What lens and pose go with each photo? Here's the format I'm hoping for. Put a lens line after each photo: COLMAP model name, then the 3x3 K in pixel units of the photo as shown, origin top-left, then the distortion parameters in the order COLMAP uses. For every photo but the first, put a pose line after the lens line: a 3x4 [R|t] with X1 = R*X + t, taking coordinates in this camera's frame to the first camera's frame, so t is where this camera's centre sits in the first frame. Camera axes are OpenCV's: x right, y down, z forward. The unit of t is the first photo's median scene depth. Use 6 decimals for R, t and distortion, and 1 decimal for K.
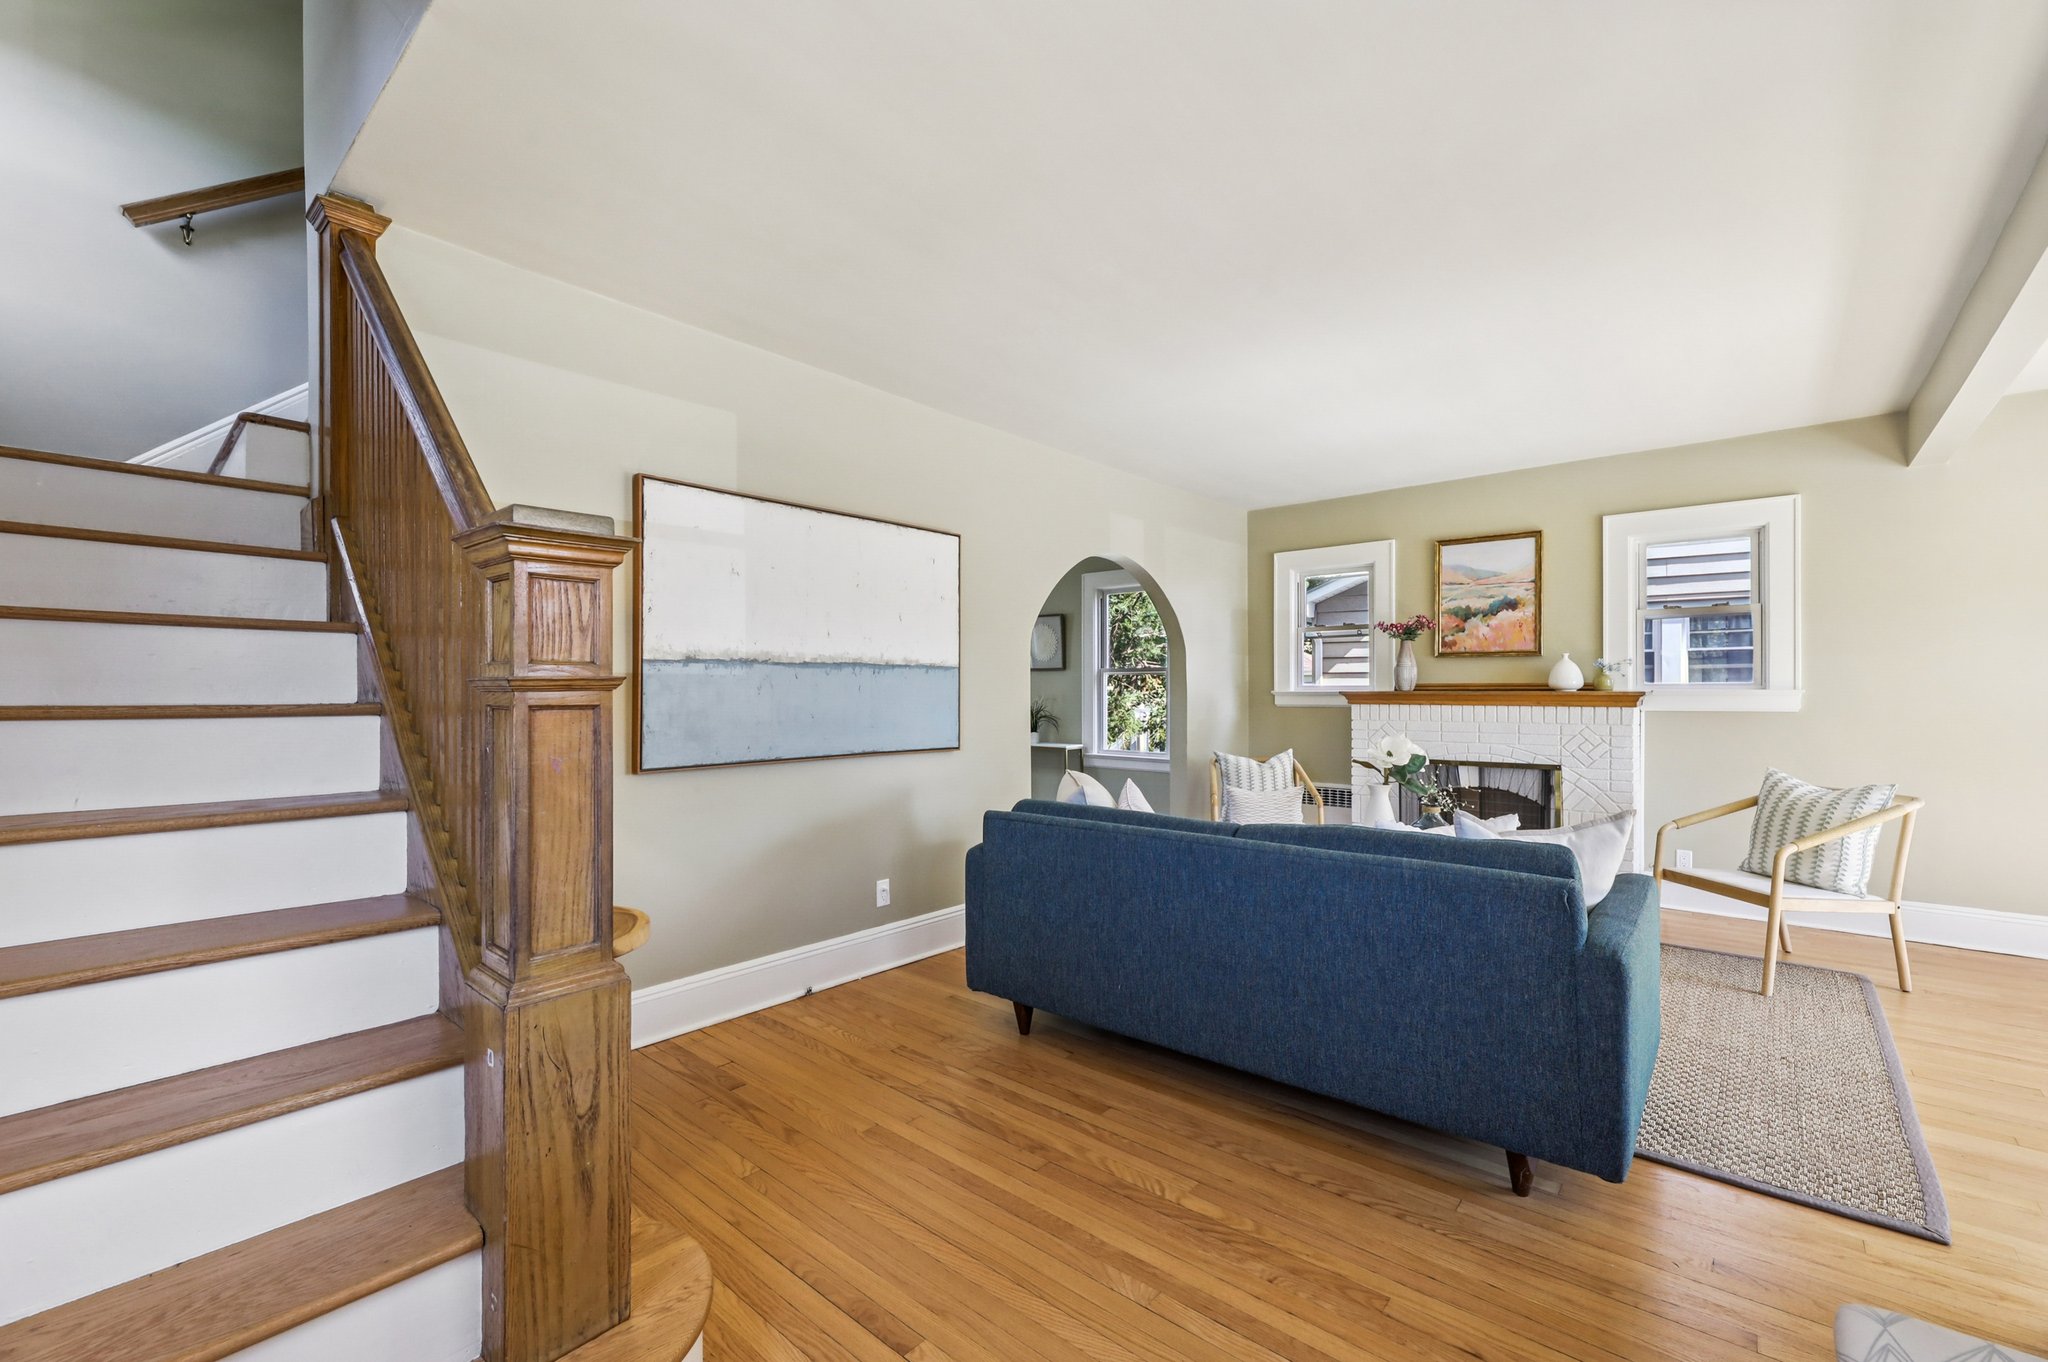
lens RADIAL K [[855.7, 0, 1018.0], [0, 855.7, 705.3], [0, 0, 1]] dist [0.000017, 0.000084]
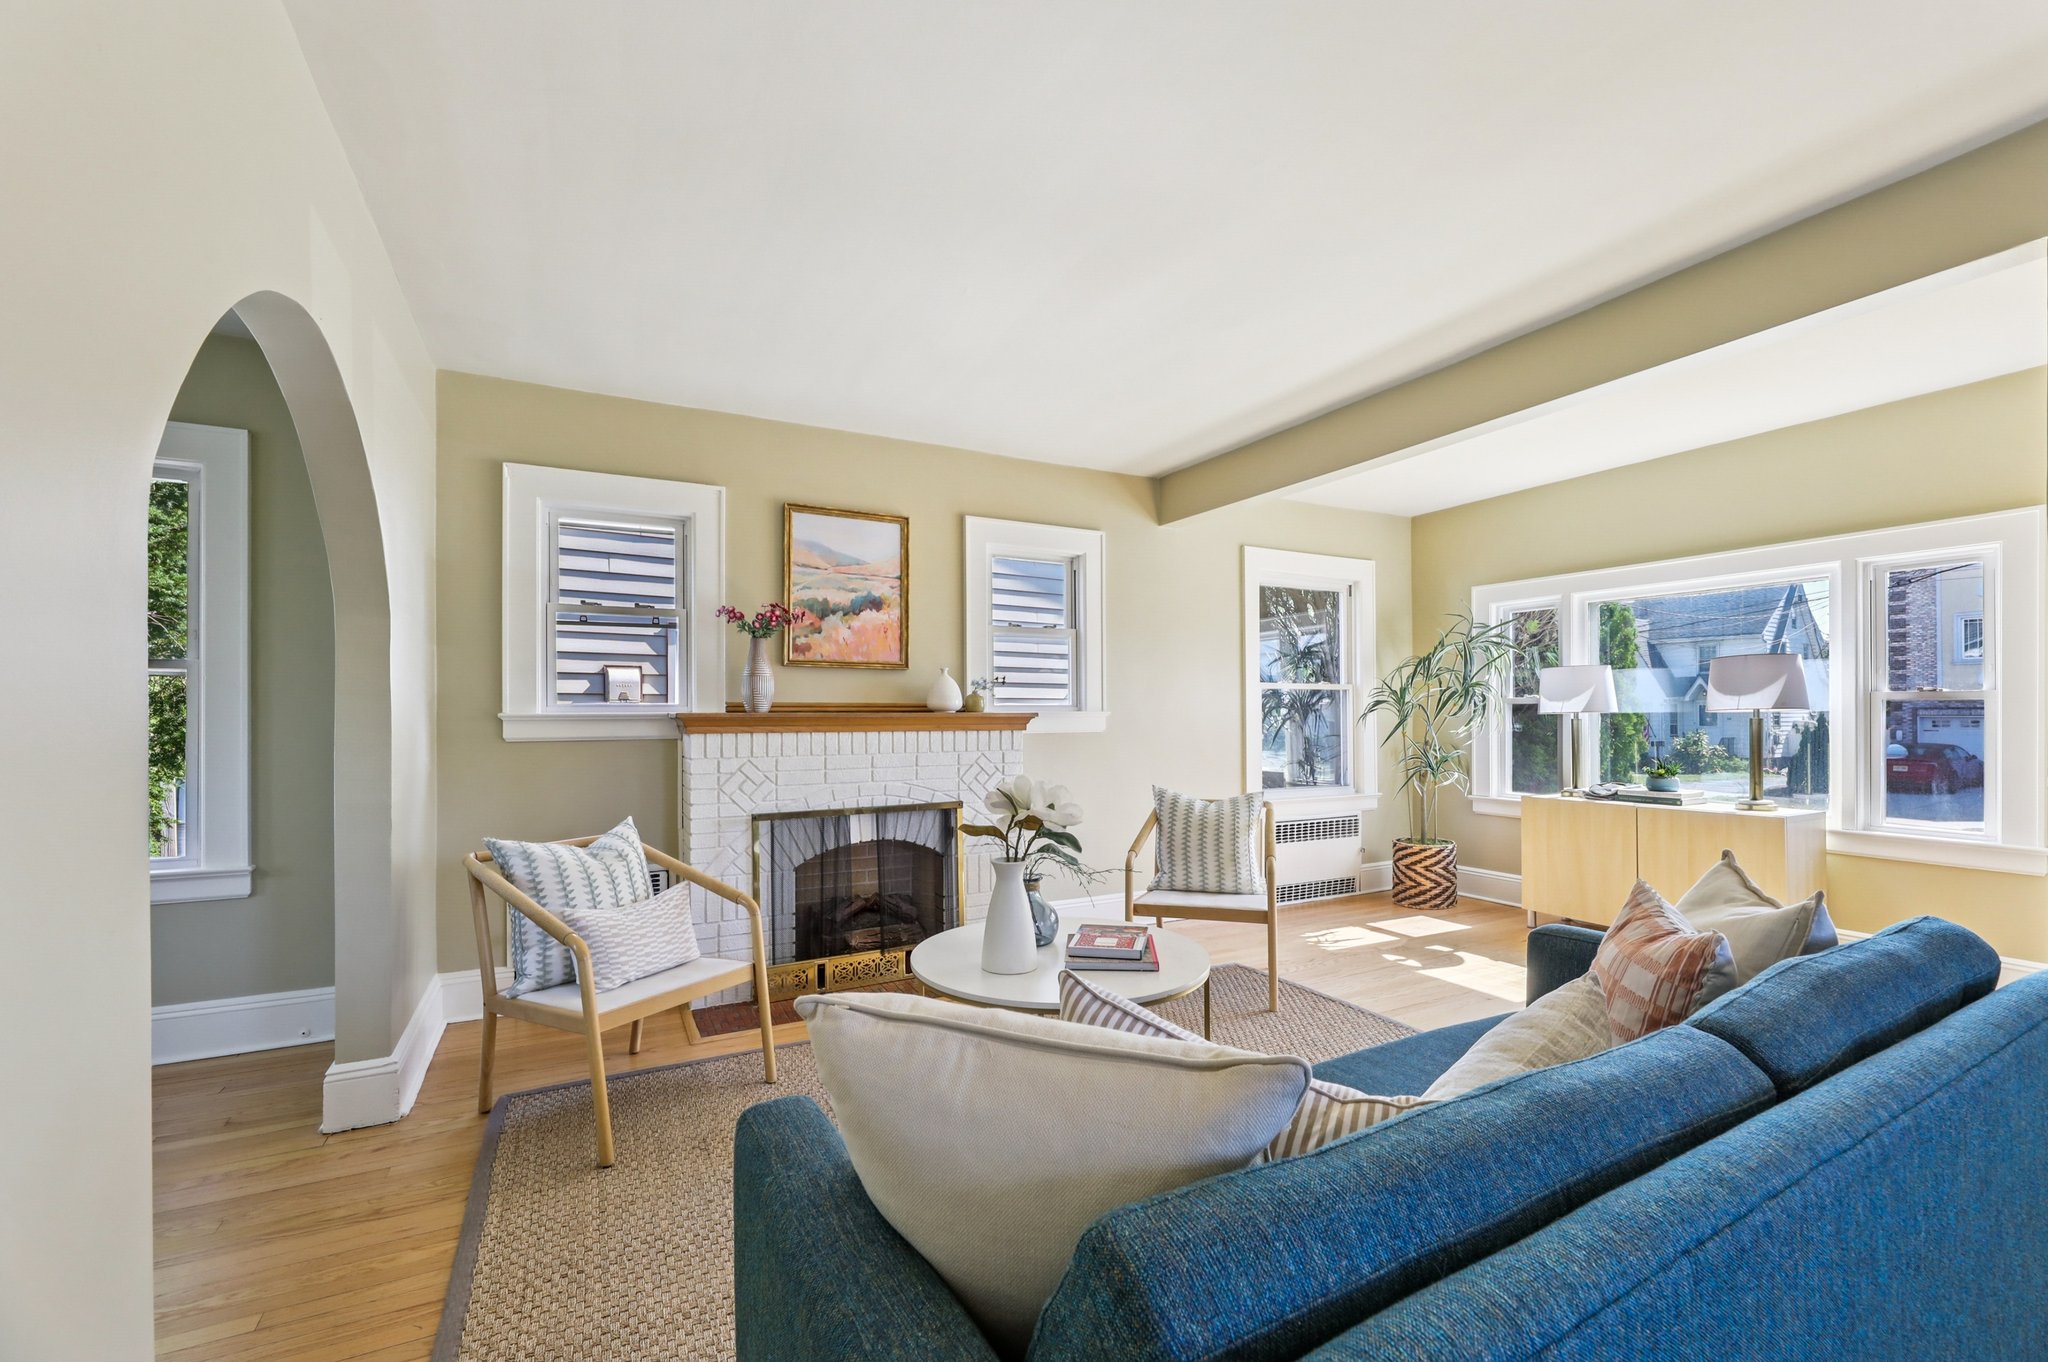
lens RADIAL K [[855.7, 0, 1018.0], [0, 855.7, 705.3], [0, 0, 1]] dist [0.000017, 0.000084]
pose [[0.347141, 0.013546, 0.937715, -0.116144], [0.021378, 0.999522, -0.022353, -0.003394], [-0.937569, 0.027806, 0.346686, 0.602496]]
